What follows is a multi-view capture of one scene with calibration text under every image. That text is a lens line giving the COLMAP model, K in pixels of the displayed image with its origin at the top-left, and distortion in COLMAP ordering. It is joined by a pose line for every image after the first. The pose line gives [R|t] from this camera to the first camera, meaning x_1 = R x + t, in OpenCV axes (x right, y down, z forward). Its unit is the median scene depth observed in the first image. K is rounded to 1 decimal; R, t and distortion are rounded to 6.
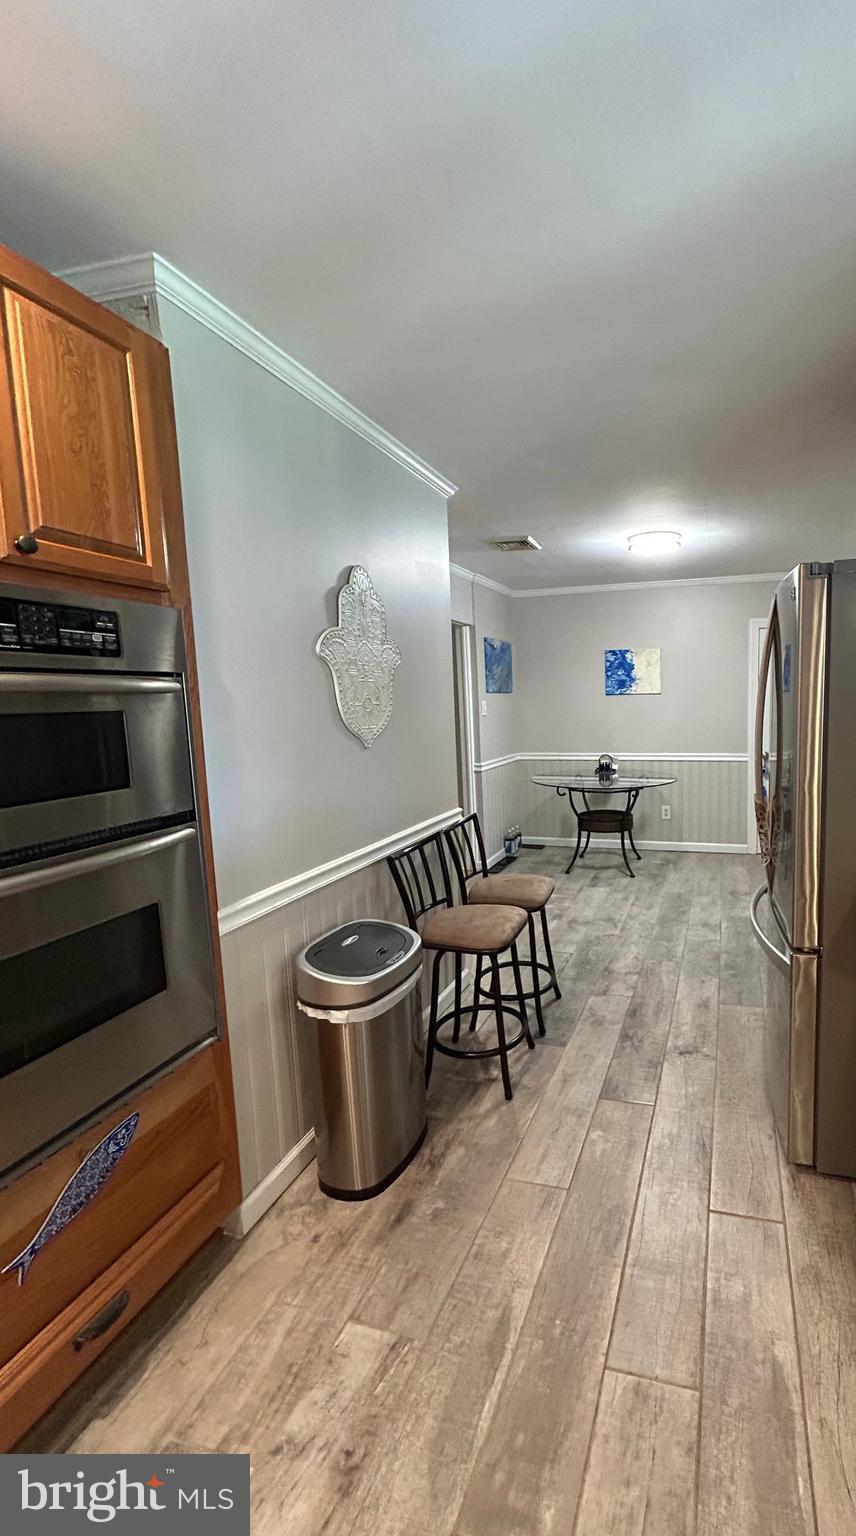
lens RADIAL K [[626.3, 0, 571.3], [0, 626.3, 770.7], [0, 0, 1]] dist [0.004753, 0.000311]
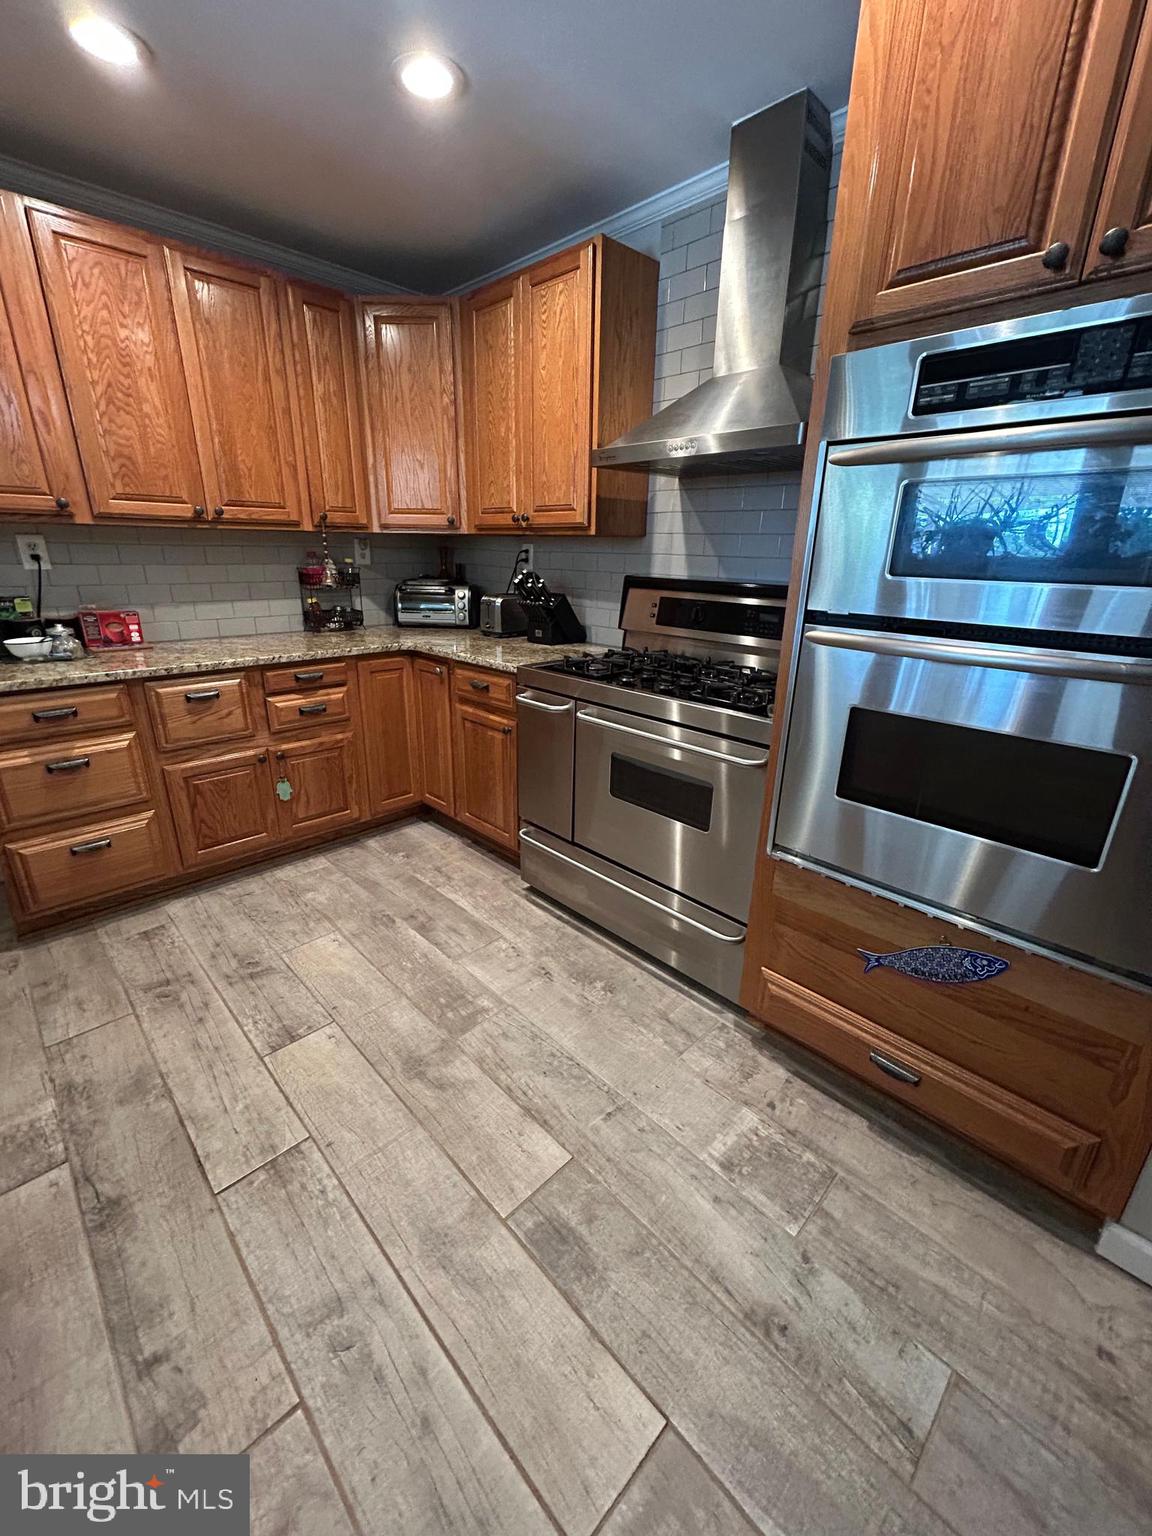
lens RADIAL K [[623.3, 0, 580.0], [0, 623.3, 765.4], [0, 0, 1]] dist [0.003499, -0.000361]
pose [[-0.521987, 0.295049, -0.800297, 0.260395], [-0.107742, 0.907942, 0.405009, -0.005842], [0.846121, 0.297635, -0.442145, 0.805774]]
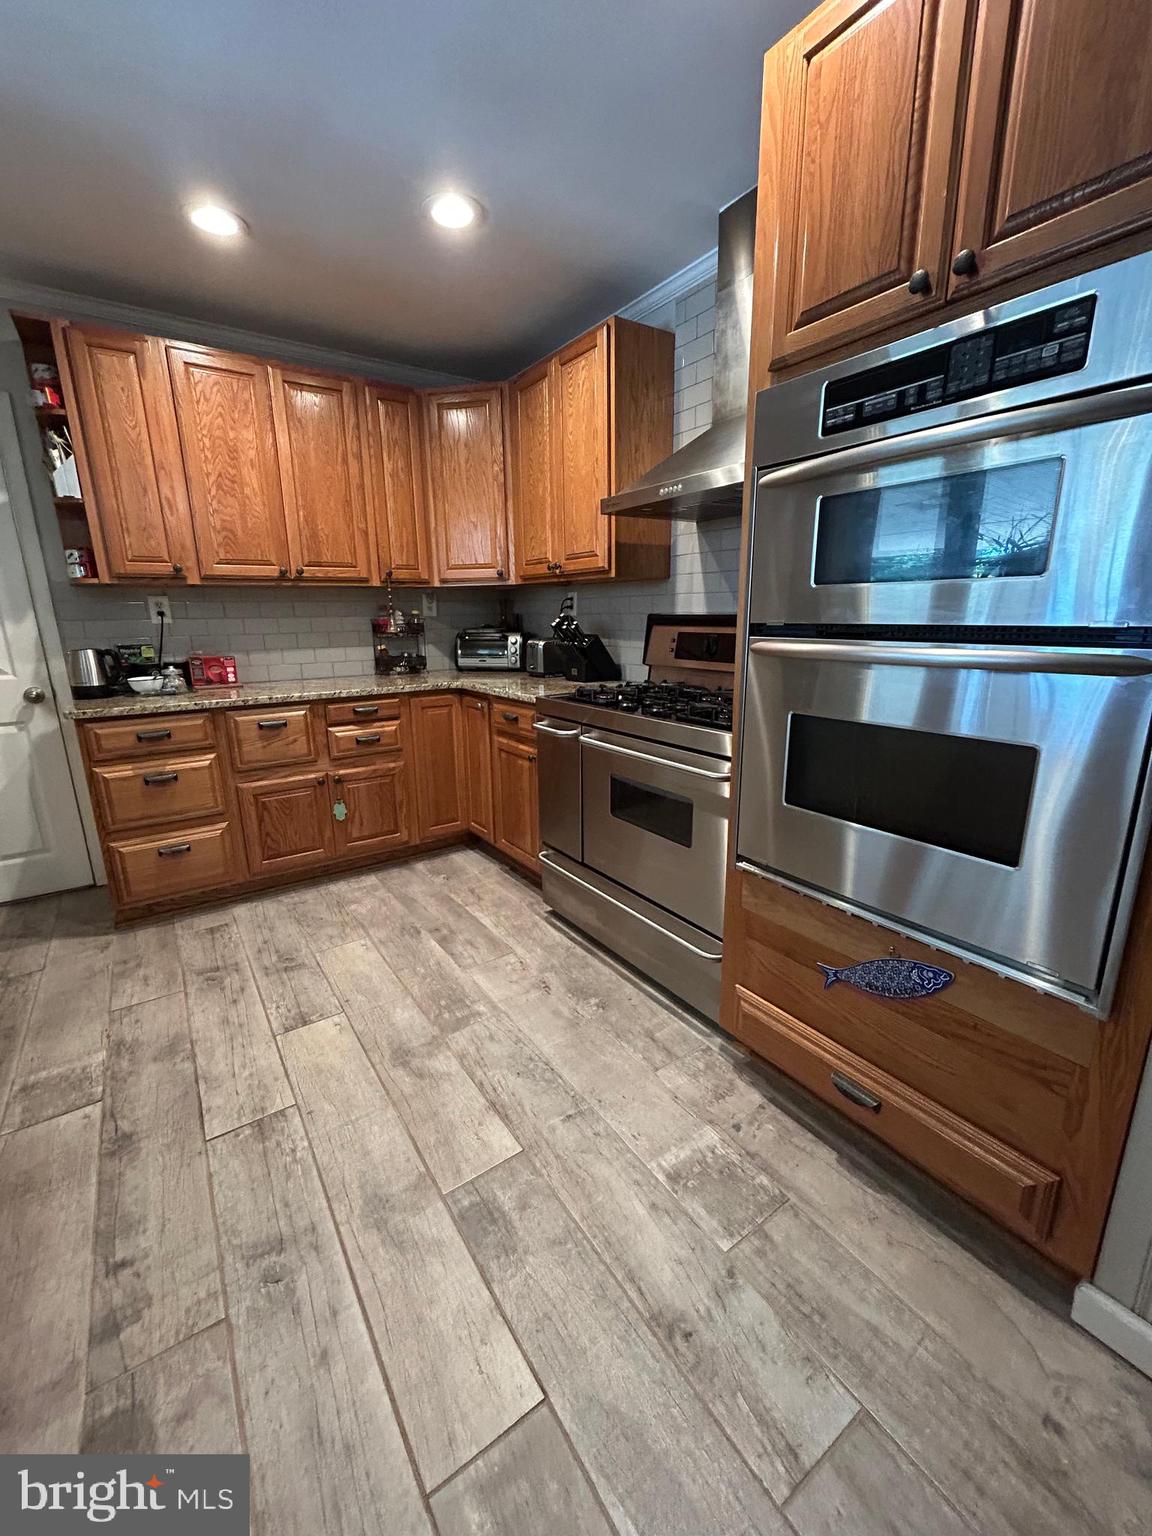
lens RADIAL K [[623.3, 0, 578.5], [0, 623.3, 765.0], [0, 0, 1]] dist [0.003499, -0.000361]
pose [[-0.659752, 0.211551, -0.721092, 0.196722], [-0.061001, 0.941315, 0.331971, 0.026647], [0.749004, 0.263006, -0.608129, 1.076910]]
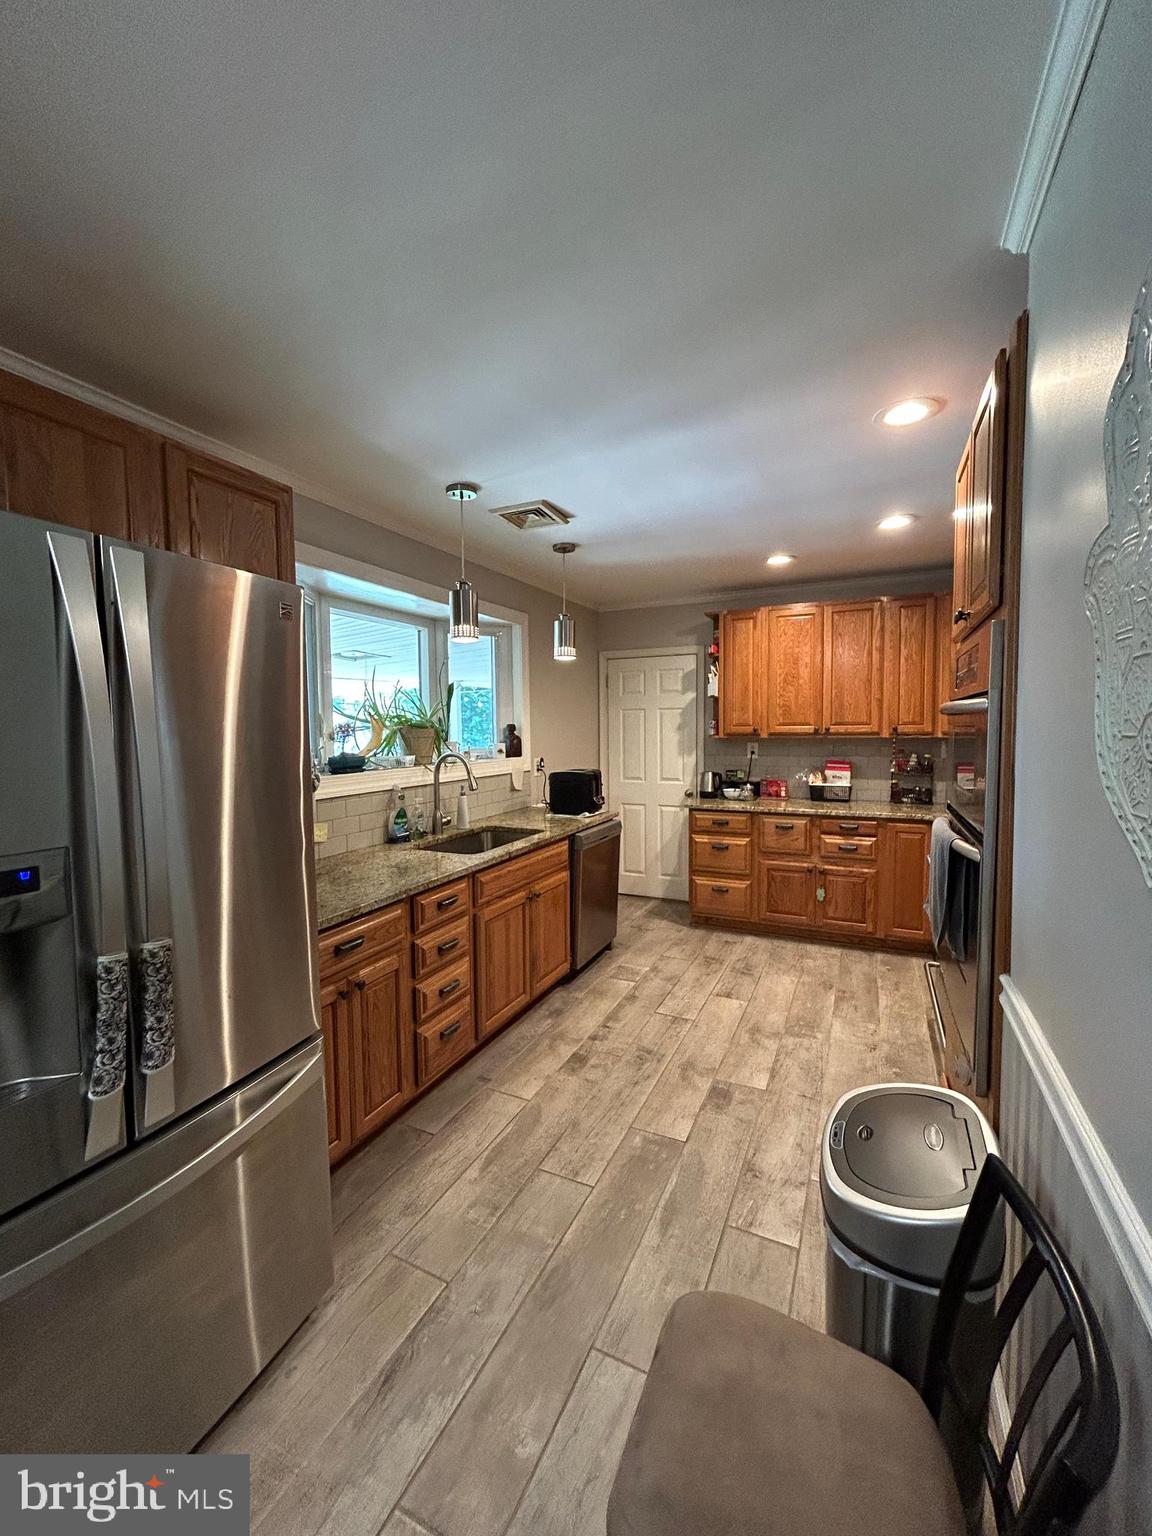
lens RADIAL K [[623.3, 0, 579.1], [0, 623.3, 771.9], [0, 0, 1]] dist [0.003499, -0.000361]
pose [[-0.980393, 0.020481, 0.195983, -0.214161], [0.057040, 0.981499, 0.182773, -0.256947], [-0.188614, 0.190368, -0.963423, 2.193737]]
